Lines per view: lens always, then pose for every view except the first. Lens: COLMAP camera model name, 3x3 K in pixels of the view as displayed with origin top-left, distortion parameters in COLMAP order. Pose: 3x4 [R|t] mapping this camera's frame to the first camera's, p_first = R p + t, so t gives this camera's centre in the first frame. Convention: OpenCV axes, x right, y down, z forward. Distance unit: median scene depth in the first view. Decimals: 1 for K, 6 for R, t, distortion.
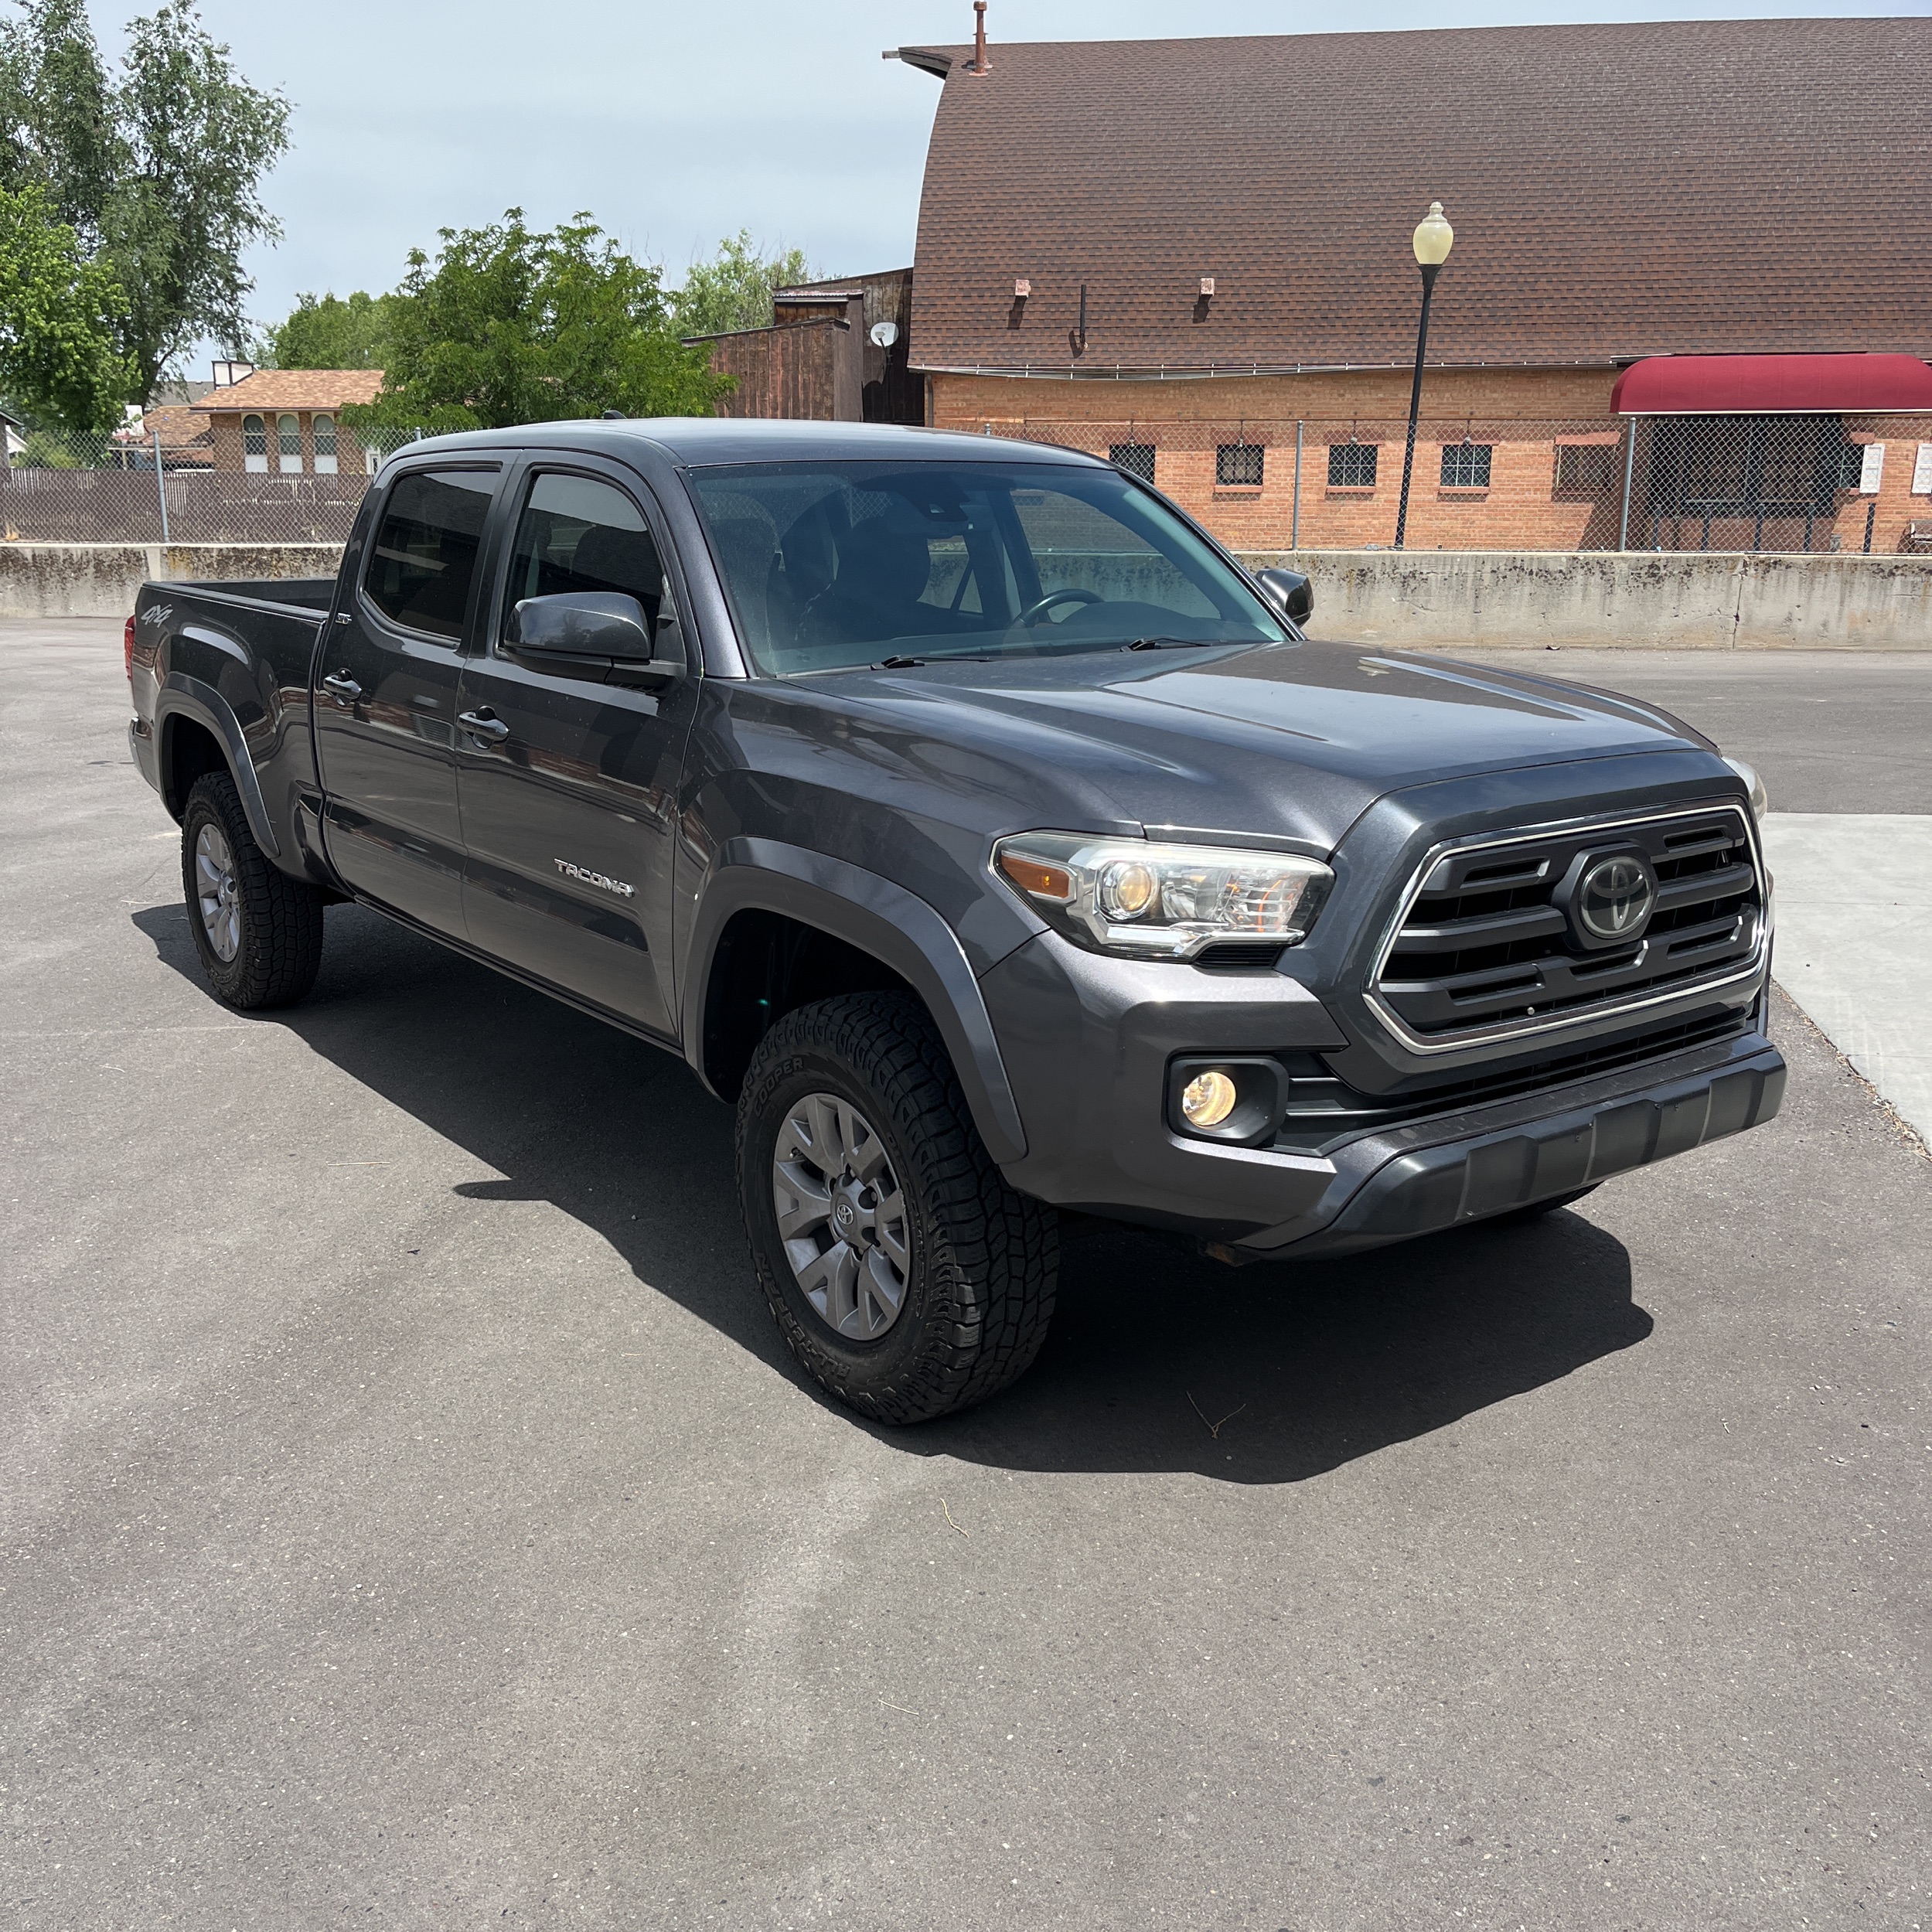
lens RADIAL K [[1990.3, 0, 964.2], [0, 1990.3, 988.4], [0, 0, 1]] dist [0.005182, 0.034065]
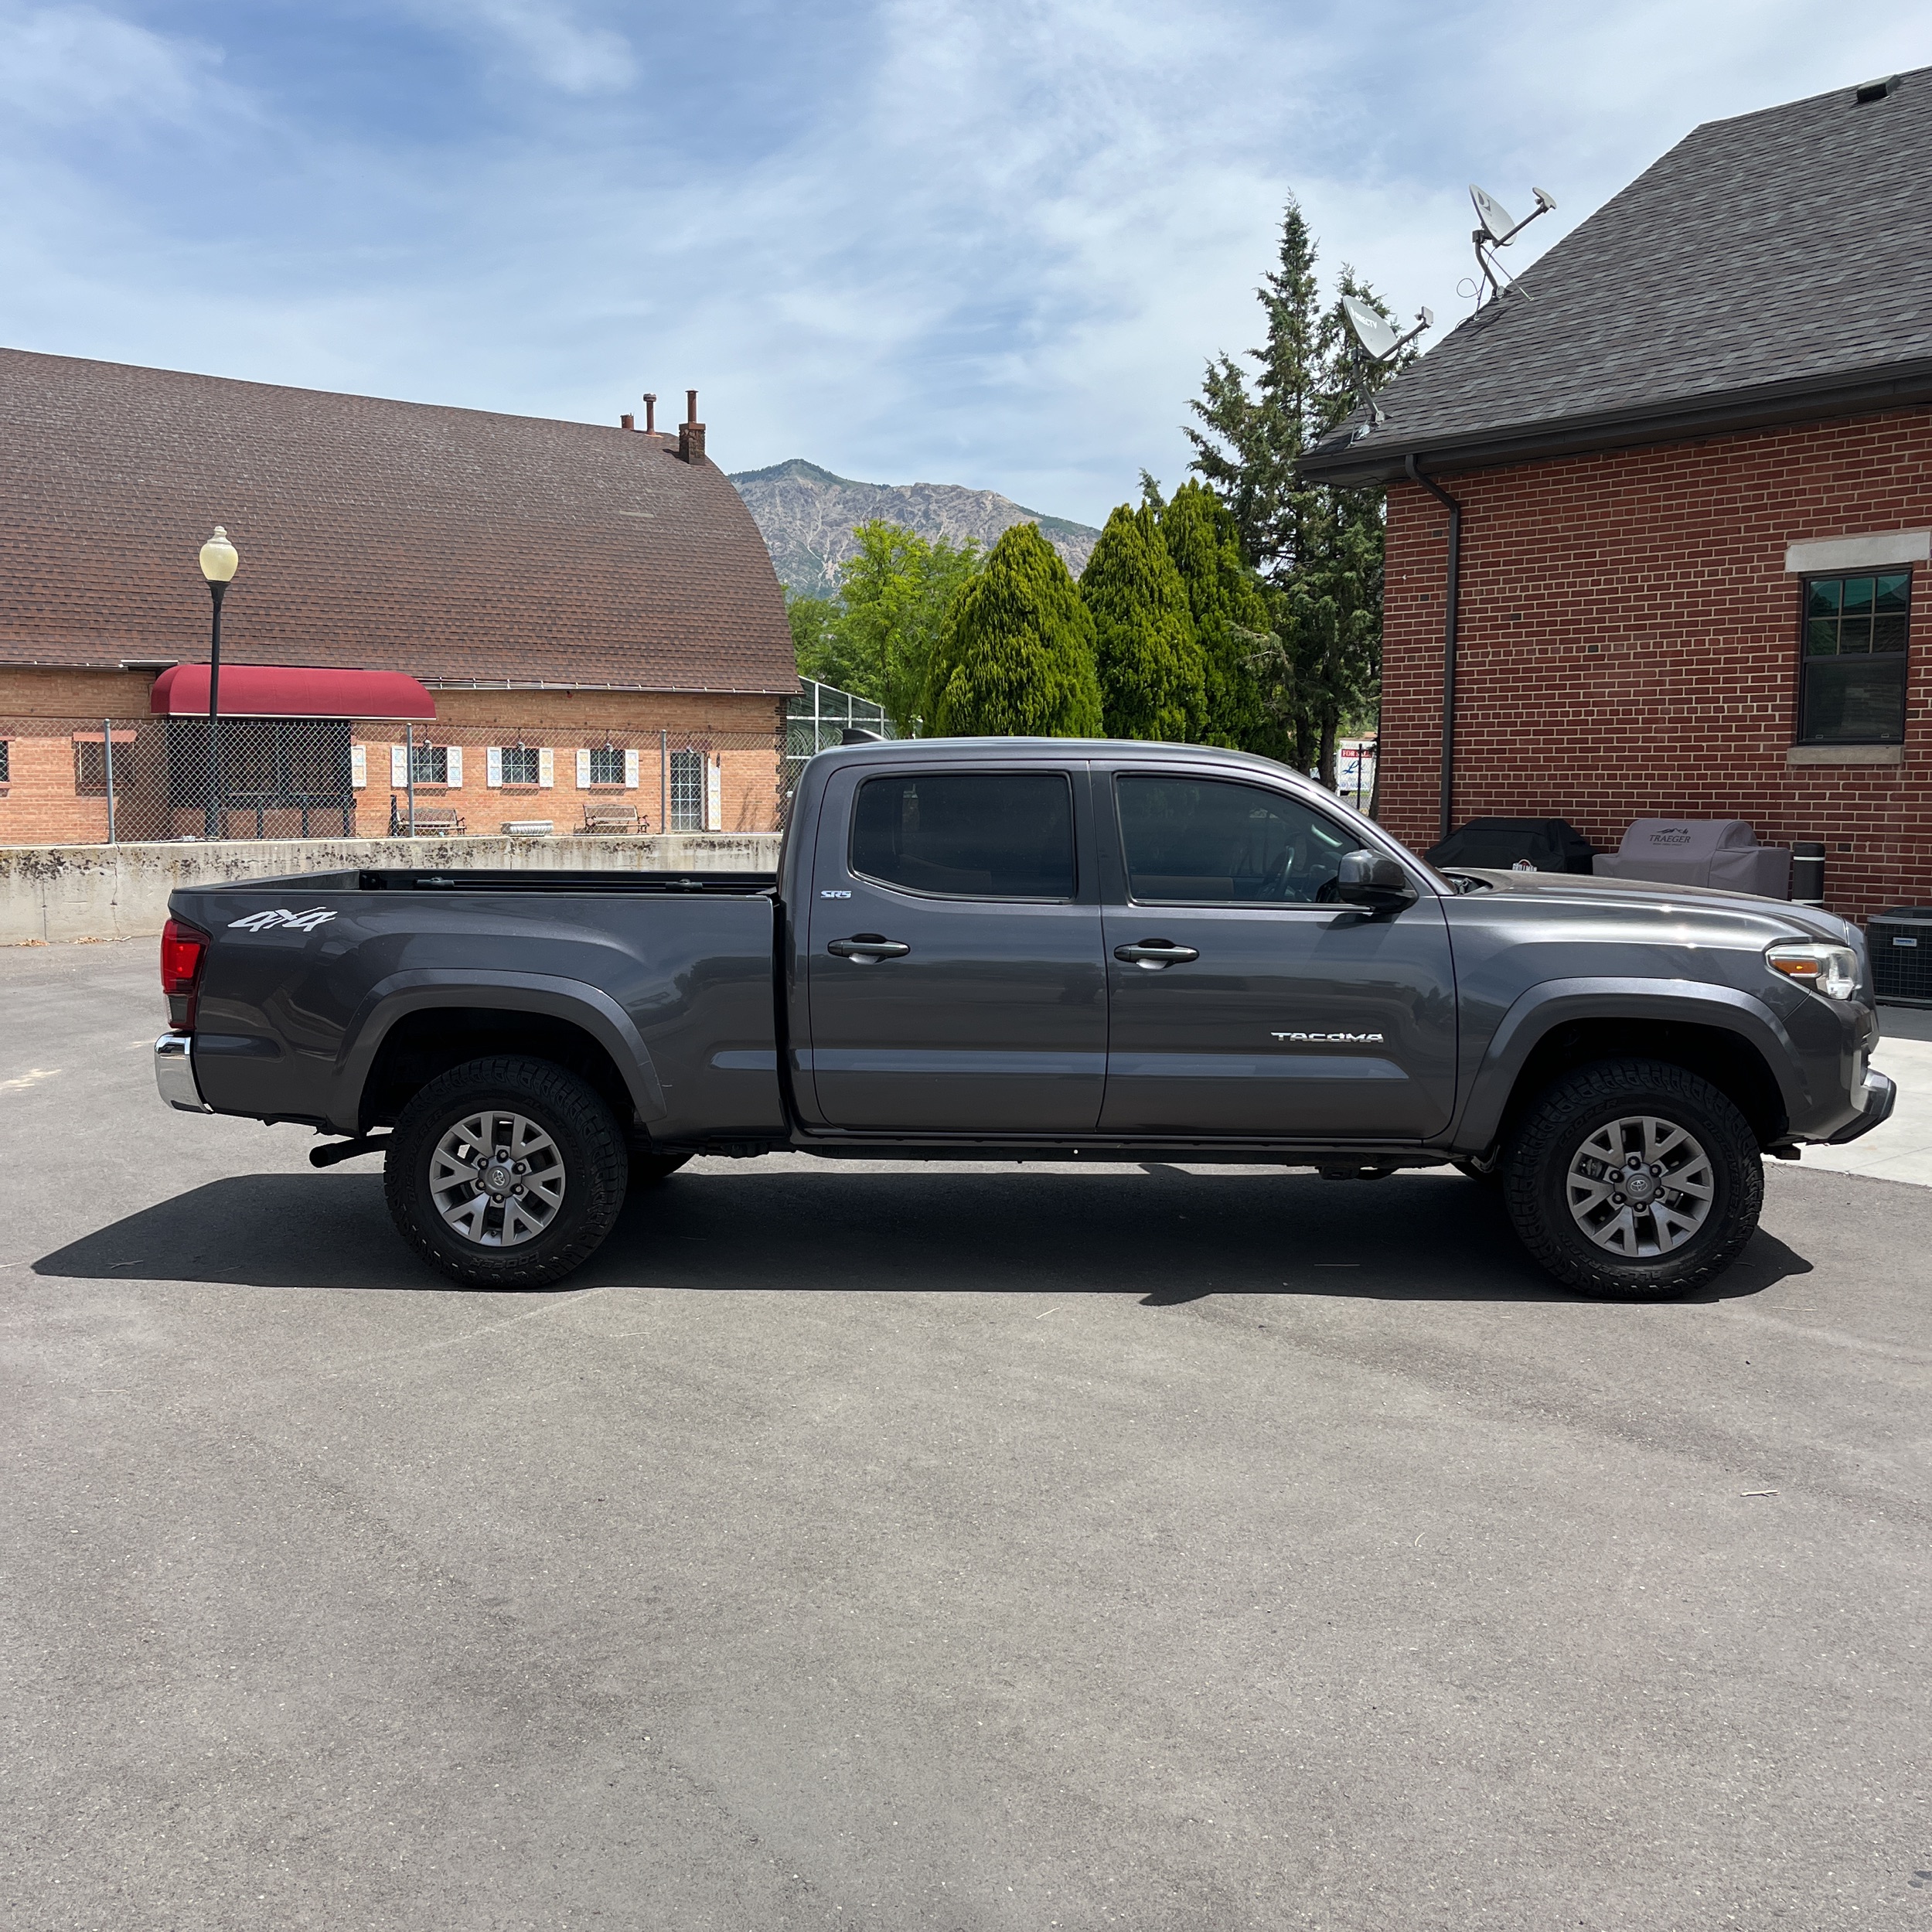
lens RADIAL K [[1965.4, 0, 966.0], [0, 1965.4, 966.0], [0, 0, 1]] dist [0.049383, -0.049628]
pose [[0.640645, -0.075920, 0.764075, -0.199312], [0.191343, 0.979492, -0.063110, -0.009137], [-0.743614, 0.186631, 0.642034, 0.032395]]
